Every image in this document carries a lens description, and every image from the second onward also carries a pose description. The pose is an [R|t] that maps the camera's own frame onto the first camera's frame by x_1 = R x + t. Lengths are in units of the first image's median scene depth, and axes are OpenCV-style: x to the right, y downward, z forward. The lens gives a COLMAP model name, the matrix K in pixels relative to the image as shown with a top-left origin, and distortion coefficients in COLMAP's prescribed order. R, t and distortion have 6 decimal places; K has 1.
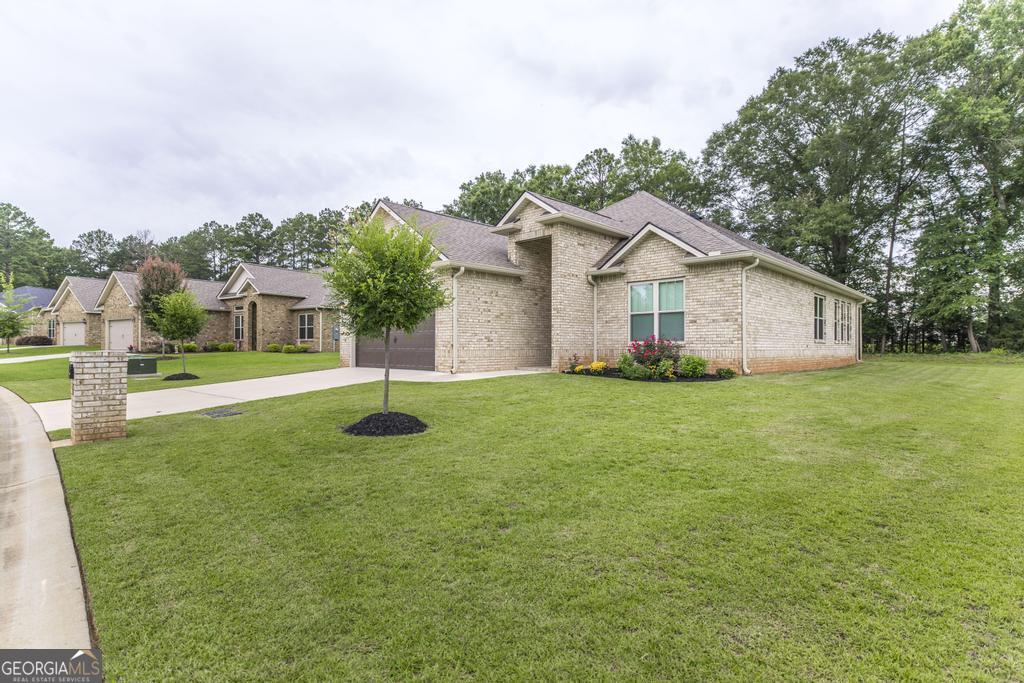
lens RADIAL K [[495.3, 0, 507.4], [0, 495.3, 343.6], [0, 0, 1]] dist [0.002497, -0.001557]
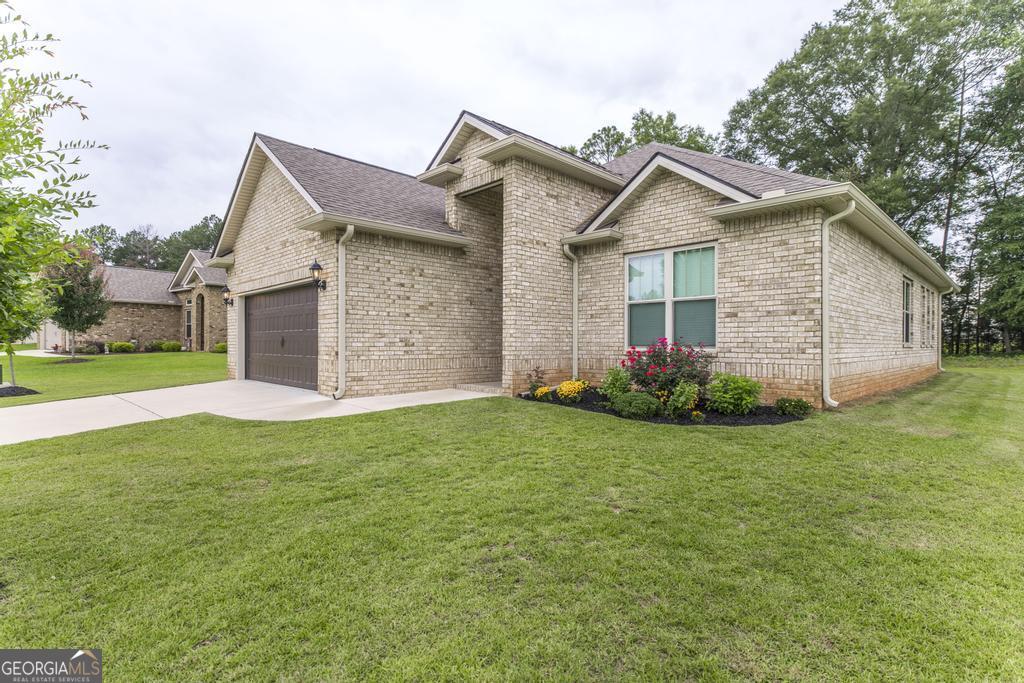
lens RADIAL K [[495.3, 0, 507.4], [0, 495.3, 343.7], [0, 0, 1]] dist [0.002497, -0.001557]
pose [[0.999658, 0.002589, -0.026041, 0.084731], [-0.002421, 0.999976, 0.006496, -0.009130], [0.026057, -0.006431, 0.999640, 0.277547]]
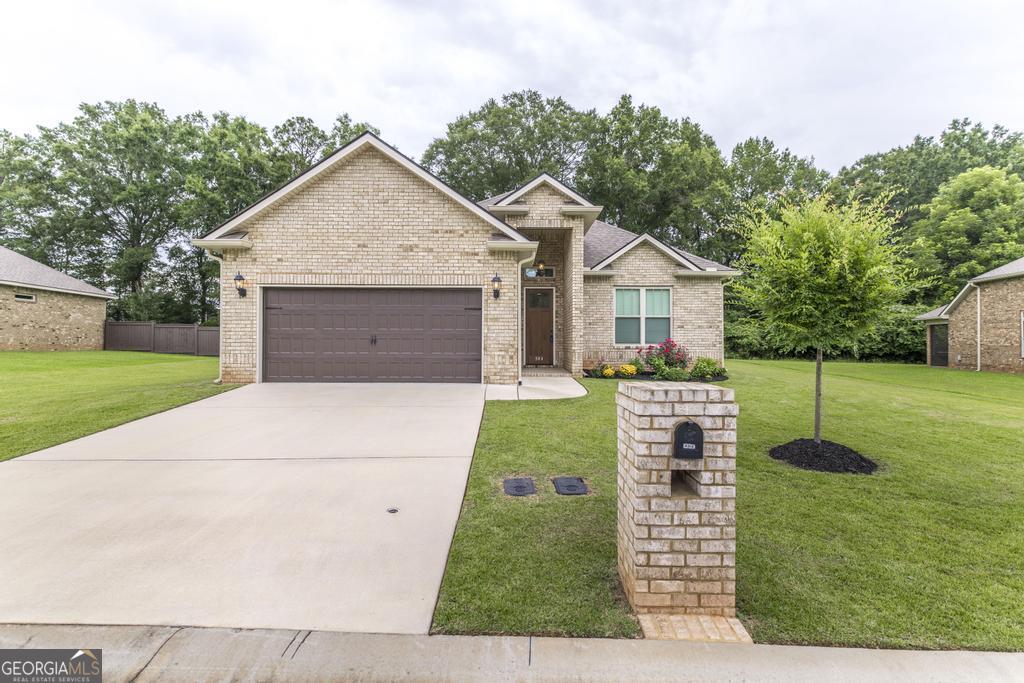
lens RADIAL K [[495.3, 0, 508.4], [0, 495.3, 337.7], [0, 0, 1]] dist [0.002497, -0.001557]
pose [[0.726660, 0.007855, 0.686952, -0.475014], [-0.010797, 0.999942, -0.000012, -0.011044], [-0.686912, -0.007409, 0.726702, 0.313627]]
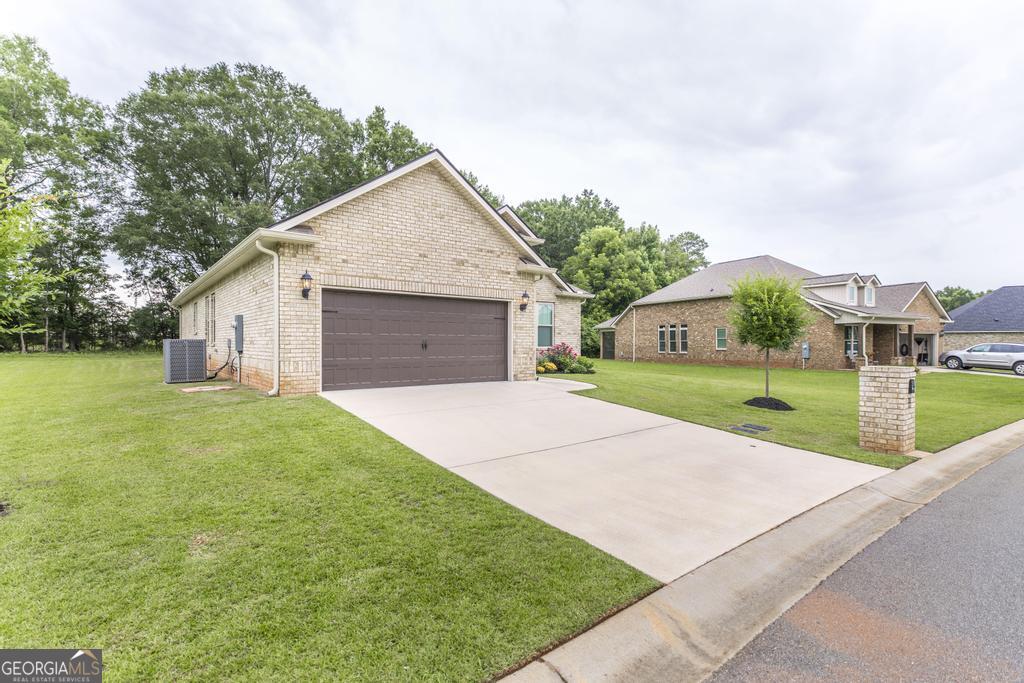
lens RADIAL K [[484.3, 0, 505.8], [0, 484.3, 349.2], [0, 0, 1]] dist [0.000913, -0.000299]
pose [[0.151911, -0.013040, 0.988308, -0.768369], [-0.013836, 0.999787, 0.015318, -0.012111], [-0.988297, -0.016001, 0.151698, 0.650562]]
